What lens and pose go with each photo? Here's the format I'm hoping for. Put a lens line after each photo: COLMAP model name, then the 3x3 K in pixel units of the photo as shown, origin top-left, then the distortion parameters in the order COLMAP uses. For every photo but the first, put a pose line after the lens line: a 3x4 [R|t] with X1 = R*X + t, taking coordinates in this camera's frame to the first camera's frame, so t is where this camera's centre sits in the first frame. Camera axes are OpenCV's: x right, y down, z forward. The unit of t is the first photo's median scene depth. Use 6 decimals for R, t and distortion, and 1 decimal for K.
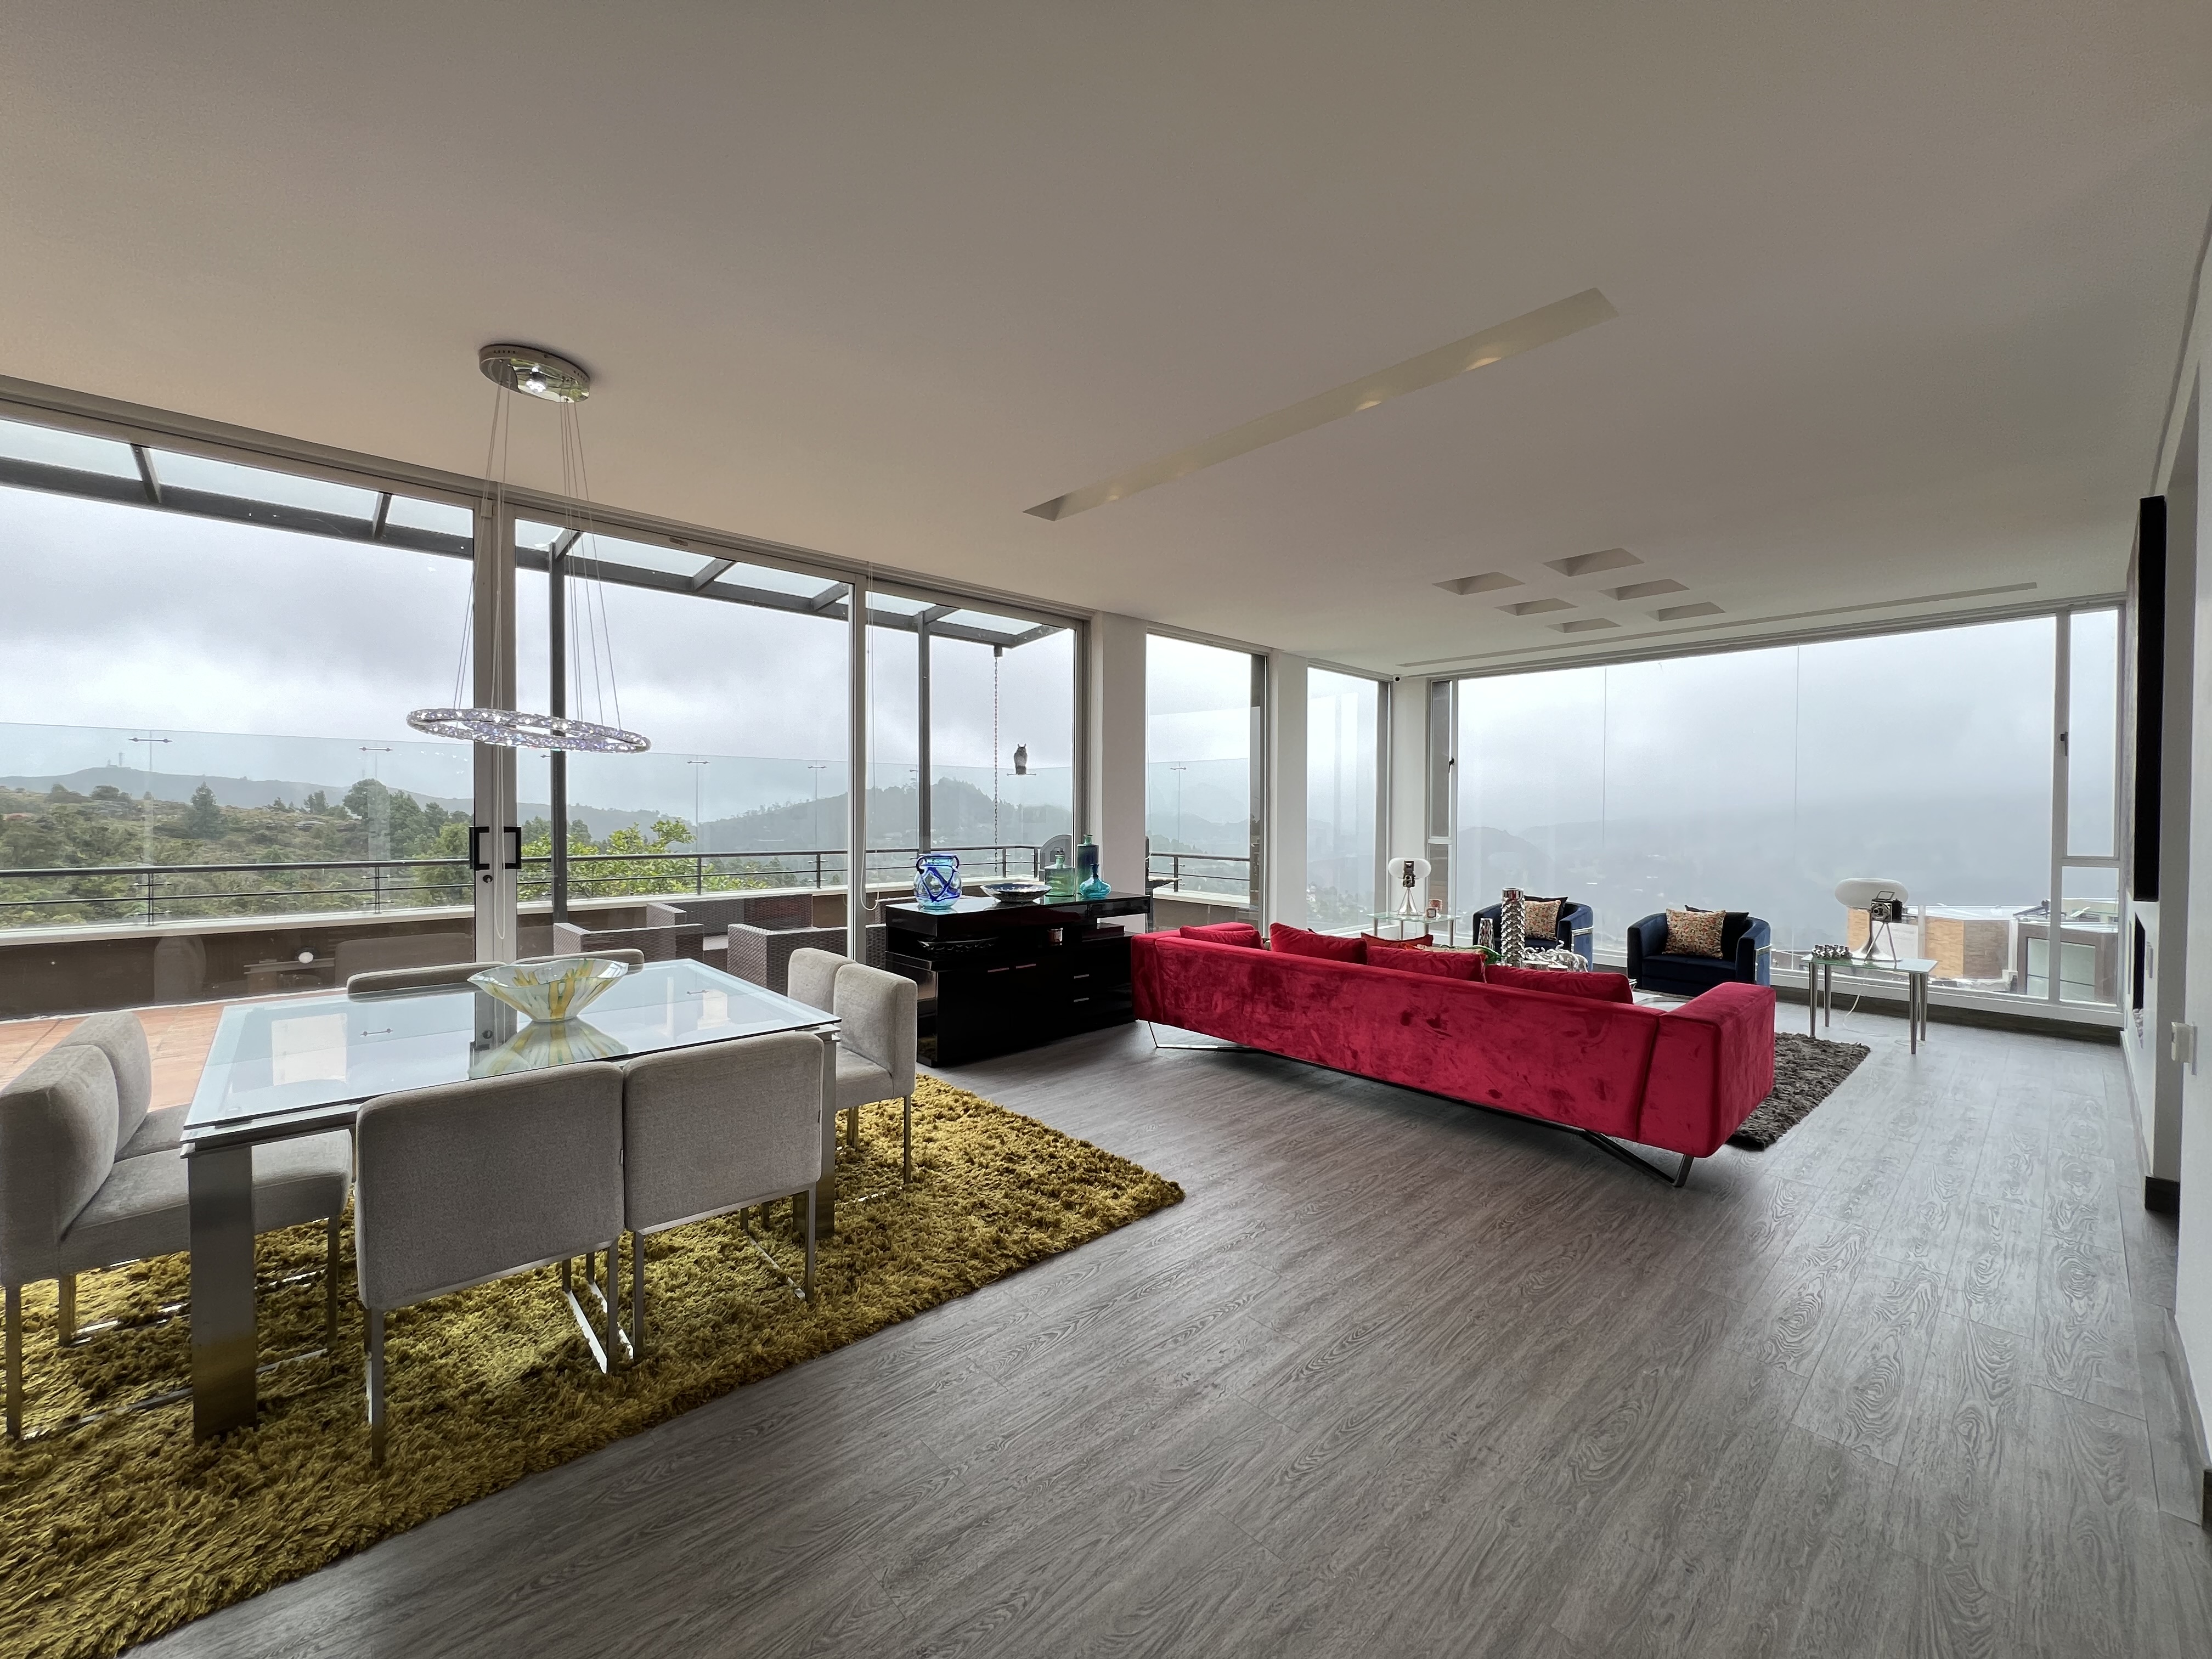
lens RADIAL K [[878.1, 0, 1102.1], [0, 878.1, 826.5], [0, 0, 1]] dist [-0.002488, 0.000522]
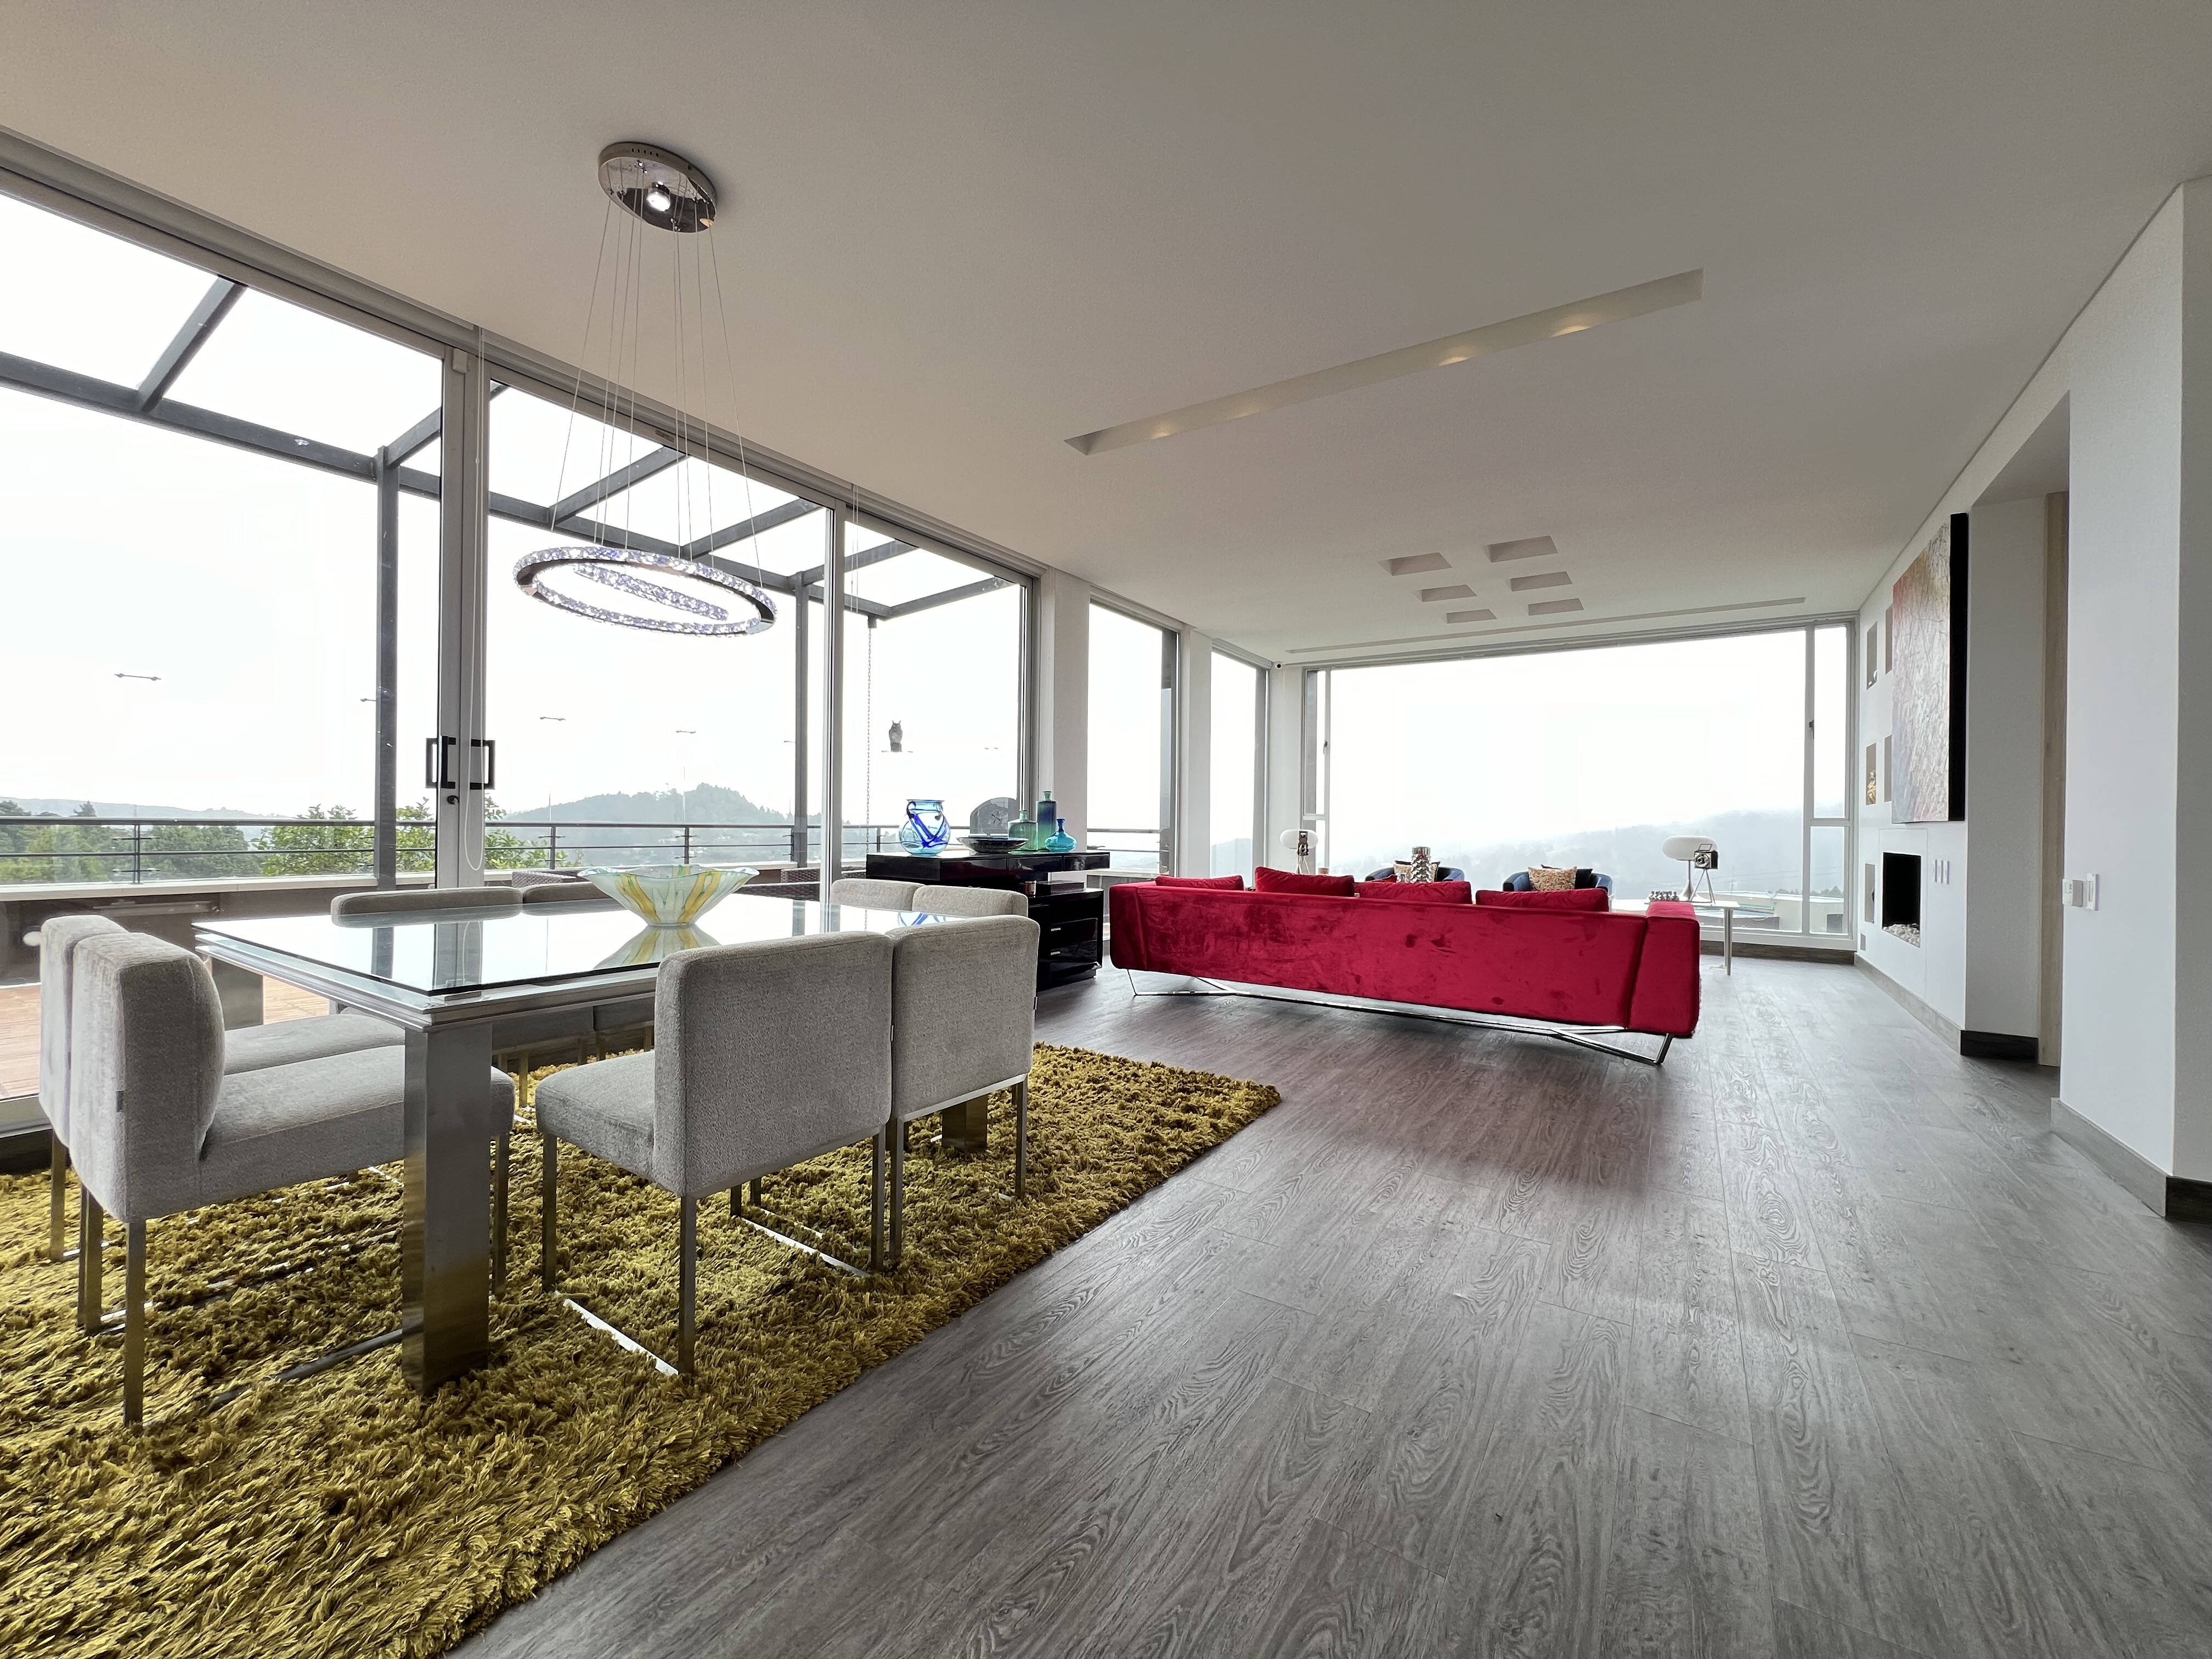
lens RADIAL K [[878.1, 0, 1101.6], [0, 878.1, 828.8], [0, 0, 1]] dist [-0.002488, 0.000522]
pose [[0.970245, 0.004675, 0.242079, -0.304417], [-0.002940, 0.999967, -0.007529, 0.092348], [-0.242106, 0.006593, 0.970227, 0.033794]]
